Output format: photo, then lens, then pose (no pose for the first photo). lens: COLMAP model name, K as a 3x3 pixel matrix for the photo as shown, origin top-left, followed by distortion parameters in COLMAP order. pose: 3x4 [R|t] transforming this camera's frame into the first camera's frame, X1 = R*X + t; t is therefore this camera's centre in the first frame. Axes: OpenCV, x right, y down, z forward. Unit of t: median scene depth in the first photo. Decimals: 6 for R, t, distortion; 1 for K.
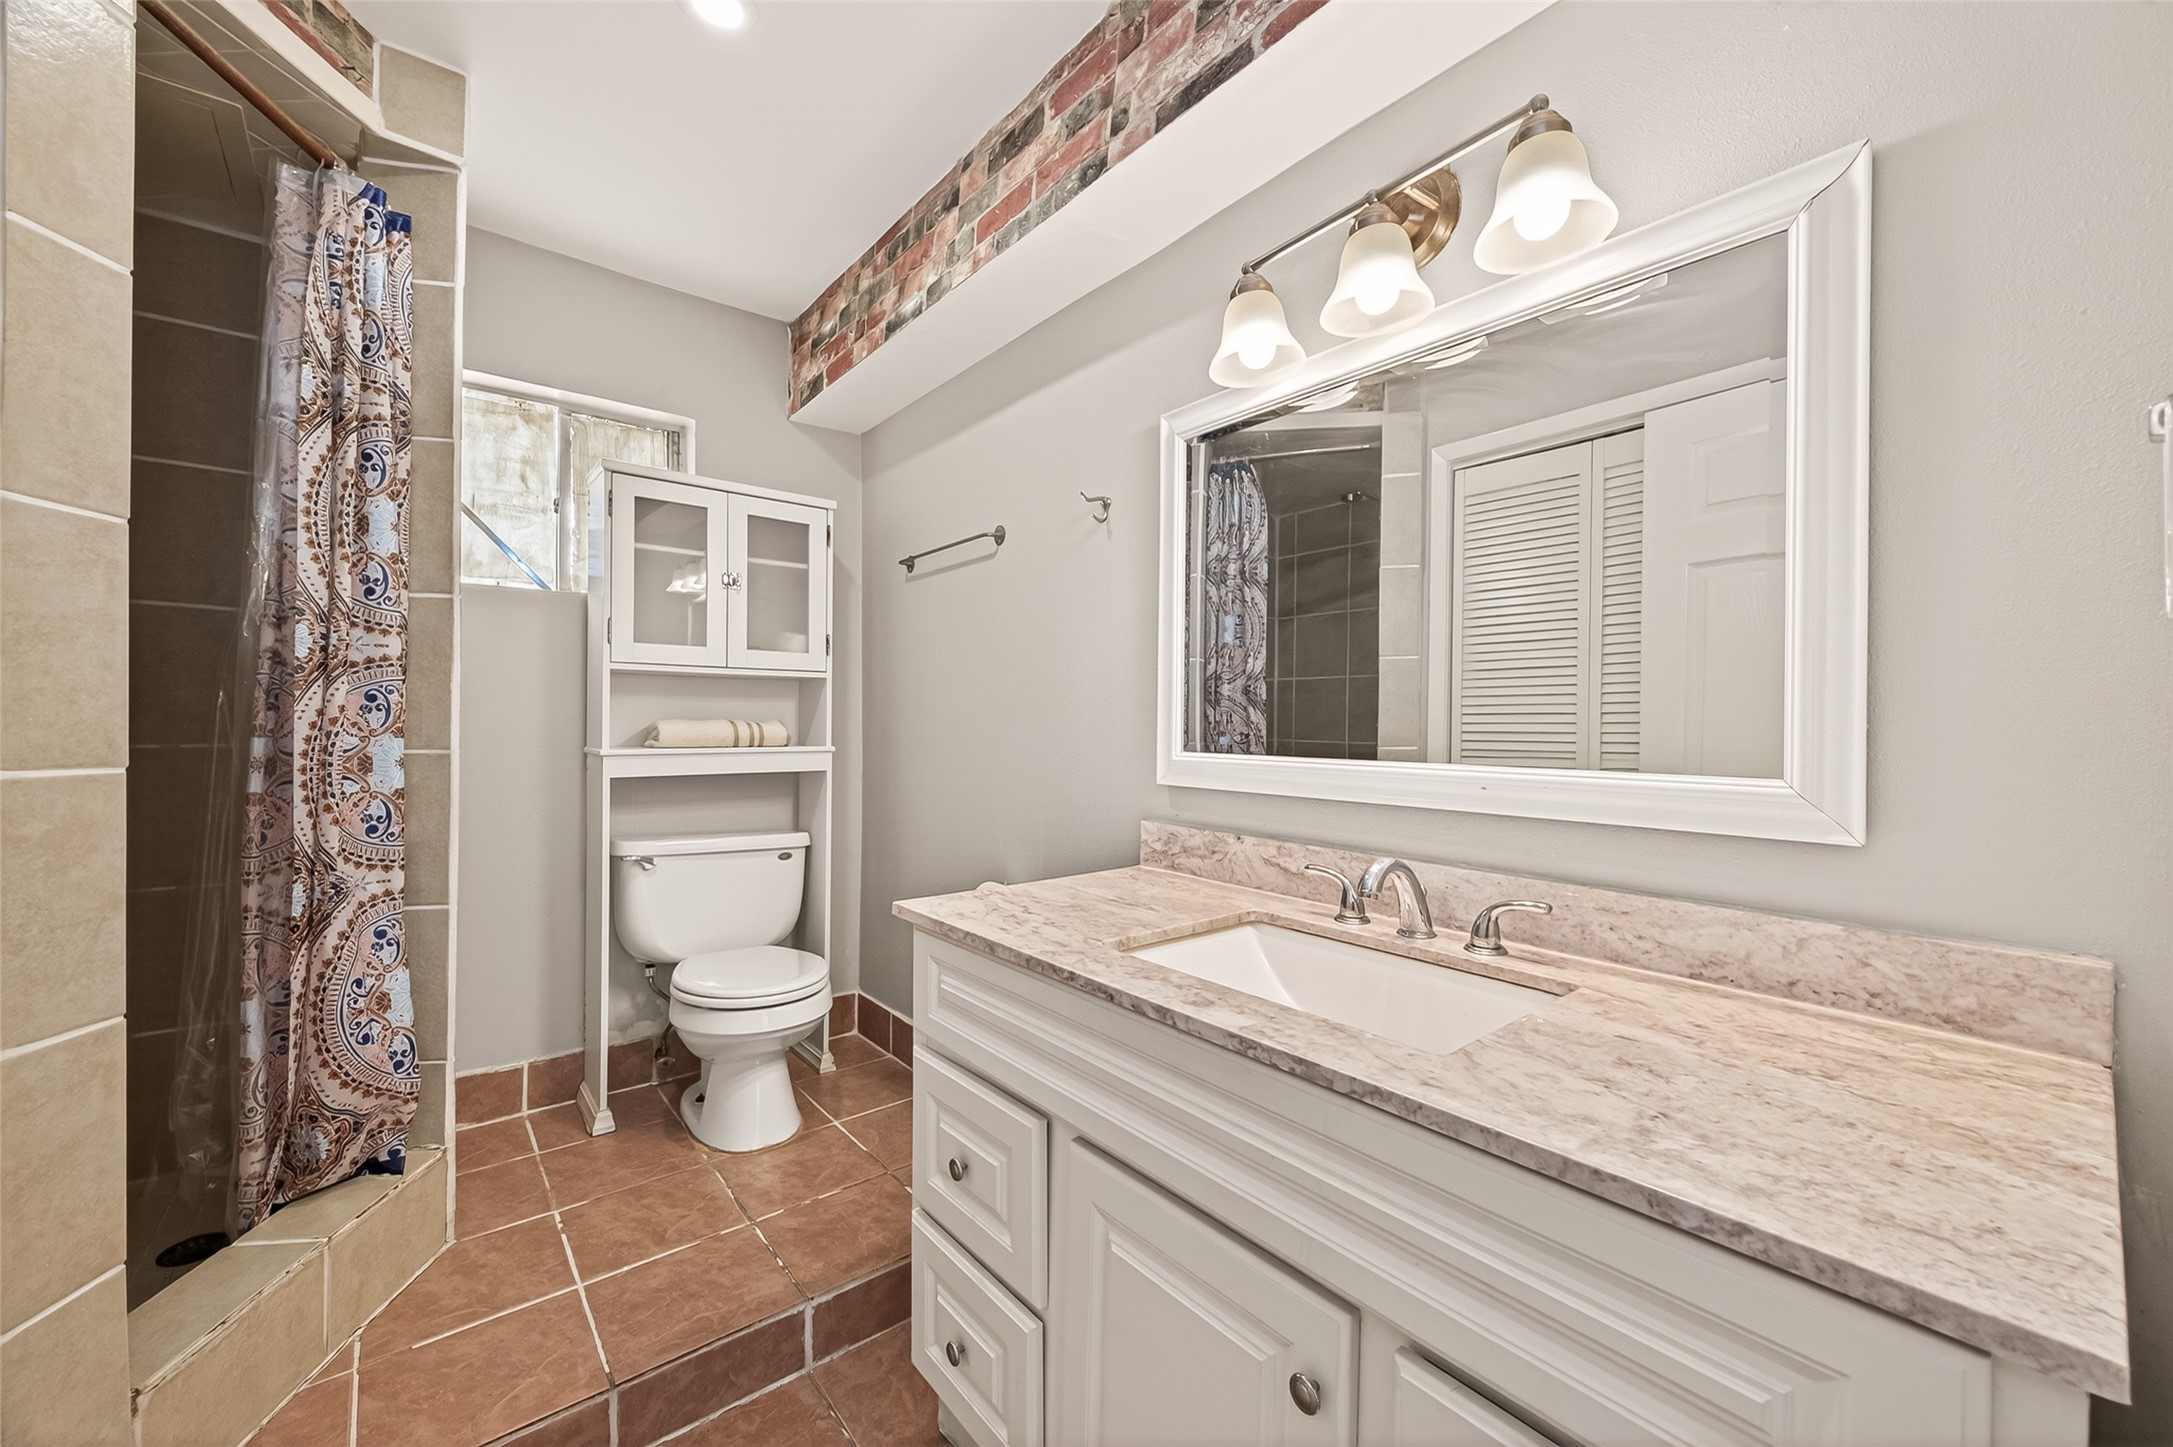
lens RADIAL K [[848.5, 0, 1091.4], [0, 848.5, 721.5], [0, 0, 1]] dist [0.007721, 0.000114]
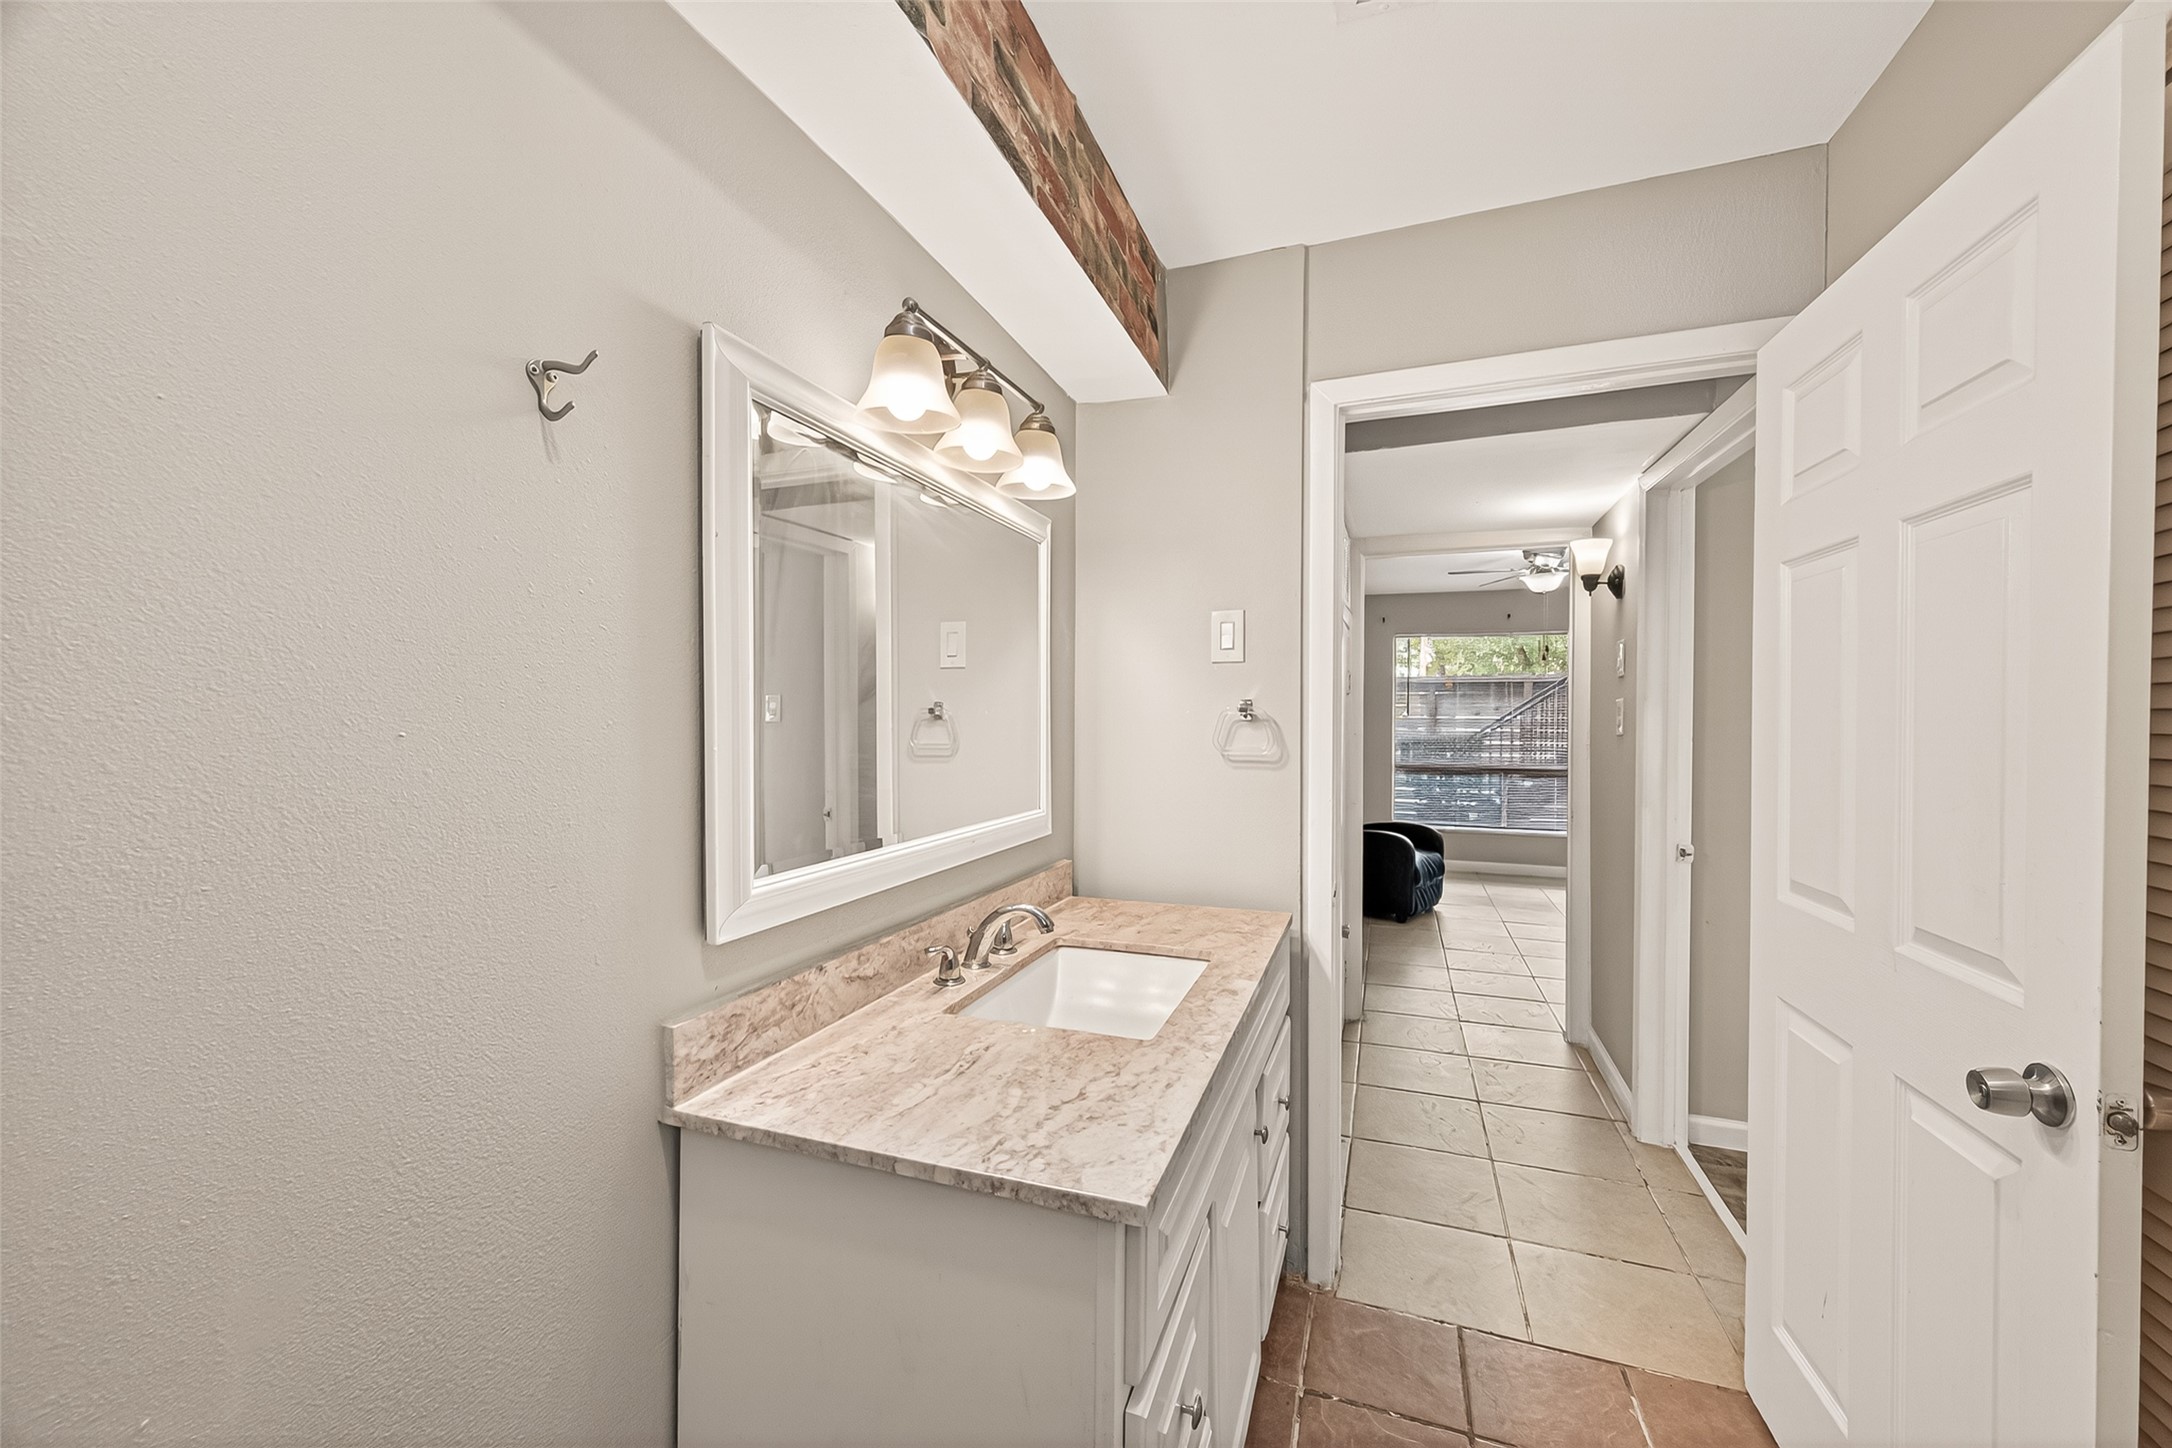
lens RADIAL K [[848.2, 0, 1090.9], [0, 848.2, 722.0], [0, 0, 1]] dist [0.007721, 0.000114]
pose [[-0.511438, -0.011999, 0.859237, -0.685064], [-0.006404, 0.999928, 0.010152, -0.109721], [-0.859297, -0.000311, -0.511478, 1.304284]]
